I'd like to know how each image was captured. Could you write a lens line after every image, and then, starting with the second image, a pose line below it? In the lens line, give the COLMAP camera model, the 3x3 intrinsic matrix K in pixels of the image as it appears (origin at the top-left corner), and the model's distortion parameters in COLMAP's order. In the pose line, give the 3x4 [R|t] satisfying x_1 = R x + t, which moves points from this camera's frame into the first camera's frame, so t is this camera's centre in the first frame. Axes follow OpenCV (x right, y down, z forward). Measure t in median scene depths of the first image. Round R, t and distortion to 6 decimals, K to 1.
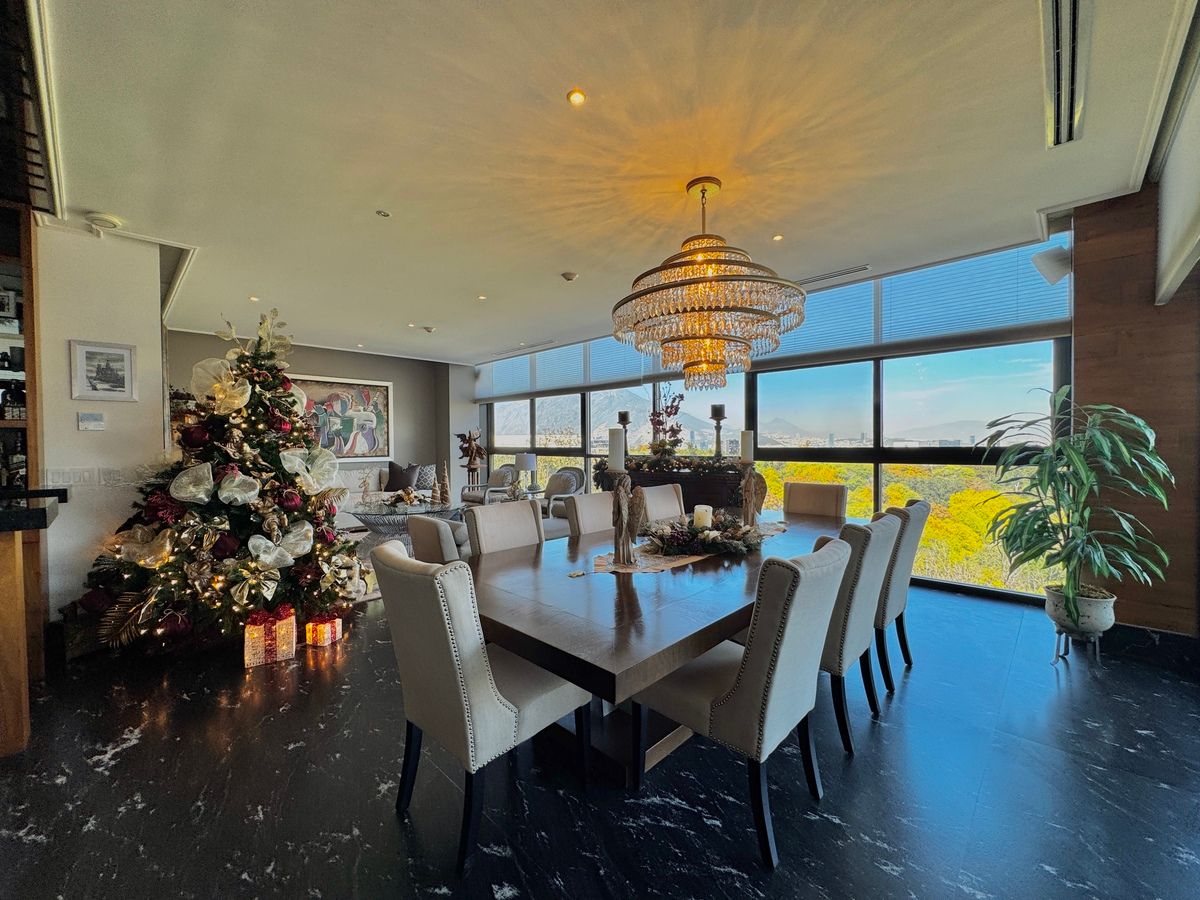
lens RADIAL K [[484.4, 0, 603.0], [0, 484.4, 450.0], [0, 0, 1]] dist [-0.006781, -0.000143]
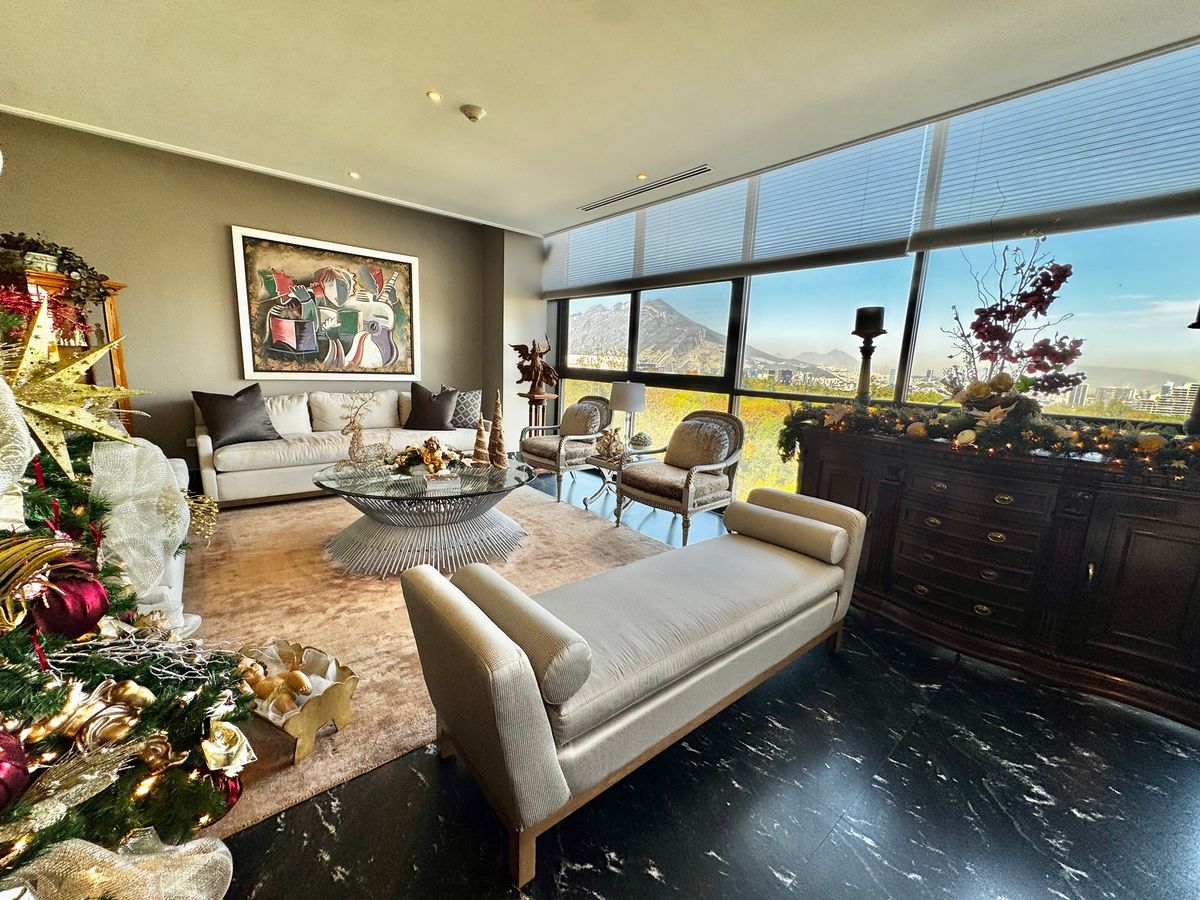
lens RADIAL K [[484.4, 0, 595.5], [0, 484.4, 451.9], [0, 0, 1]] dist [-0.006781, -0.000143]
pose [[0.993177, 0.067632, -0.095003, -0.125517], [-0.051411, 0.985143, 0.163863, -0.003427], [0.104674, -0.157861, 0.981898, 0.361398]]
